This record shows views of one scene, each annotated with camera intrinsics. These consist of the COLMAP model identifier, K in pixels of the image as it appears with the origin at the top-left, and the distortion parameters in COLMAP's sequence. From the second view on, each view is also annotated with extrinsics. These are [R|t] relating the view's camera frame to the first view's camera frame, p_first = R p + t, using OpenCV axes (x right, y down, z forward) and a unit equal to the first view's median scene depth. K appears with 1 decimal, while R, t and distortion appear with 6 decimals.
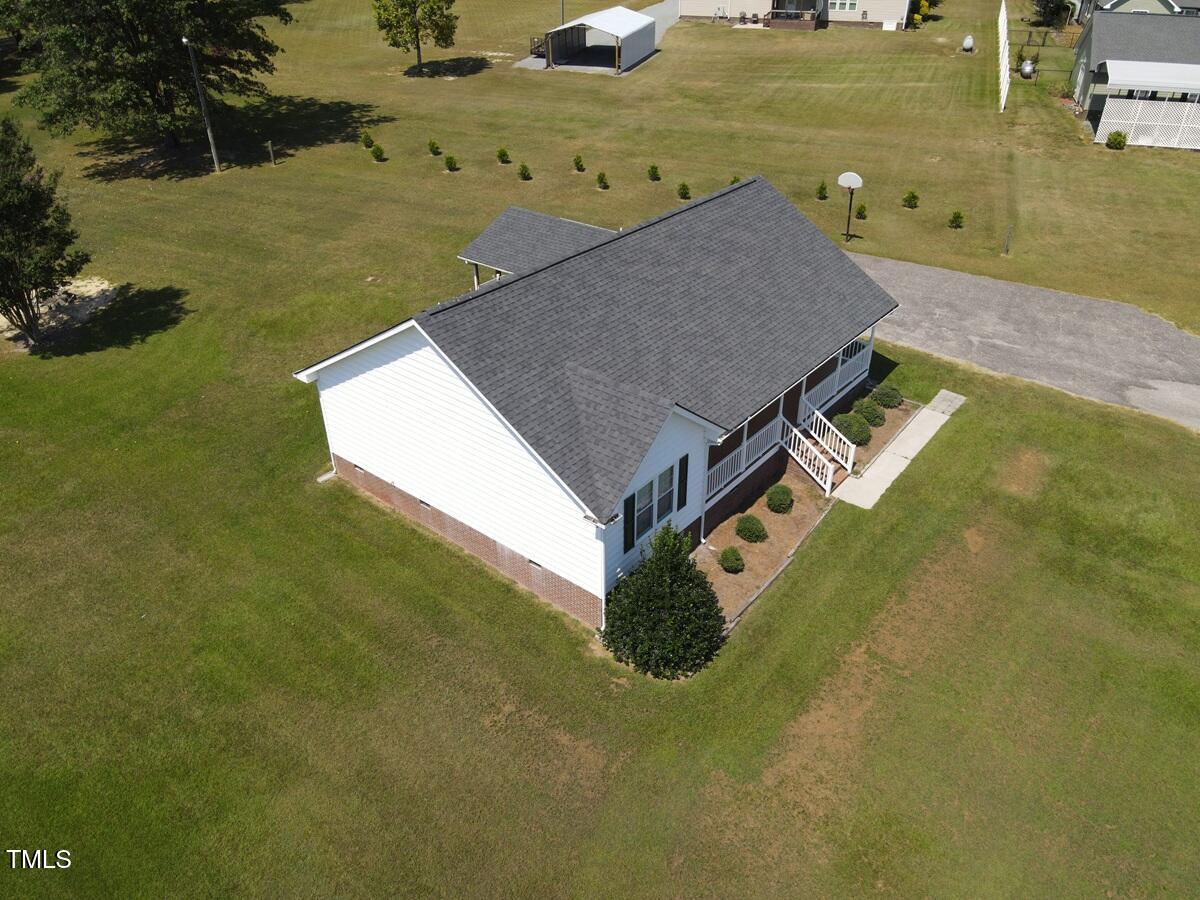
lens RADIAL K [[899.5, 0, 600.0], [0, 899.5, 450.0], [0, 0, 1]] dist [0.013802, 0.001291]
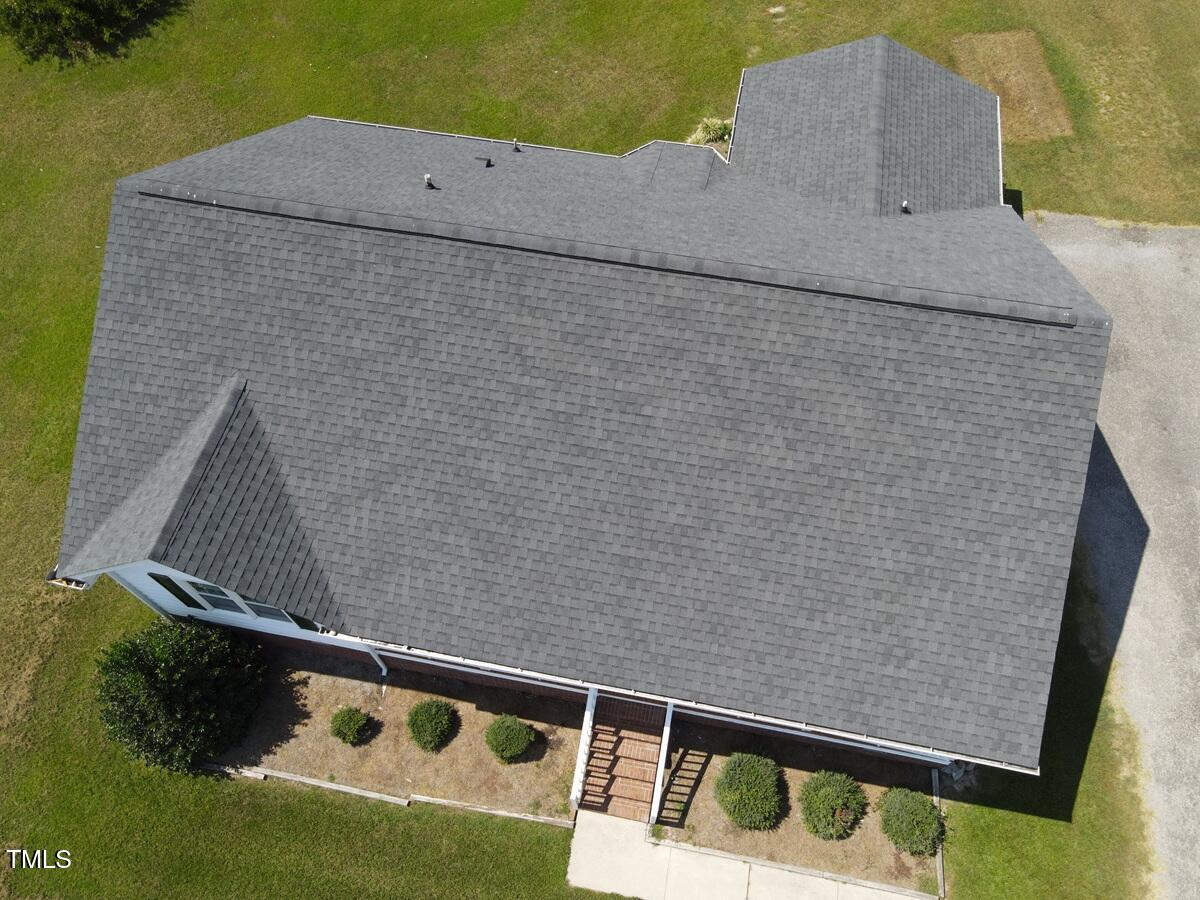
lens RADIAL K [[899.5, 0, 600.0], [0, 899.5, 450.0], [0, 0, 1]] dist [0.013802, 0.001291]
pose [[0.465762, 0.758820, -0.455256, 0.374823], [-0.454133, 0.646520, 0.613005, -0.513249], [0.759492, -0.078767, 0.645730, 0.674096]]
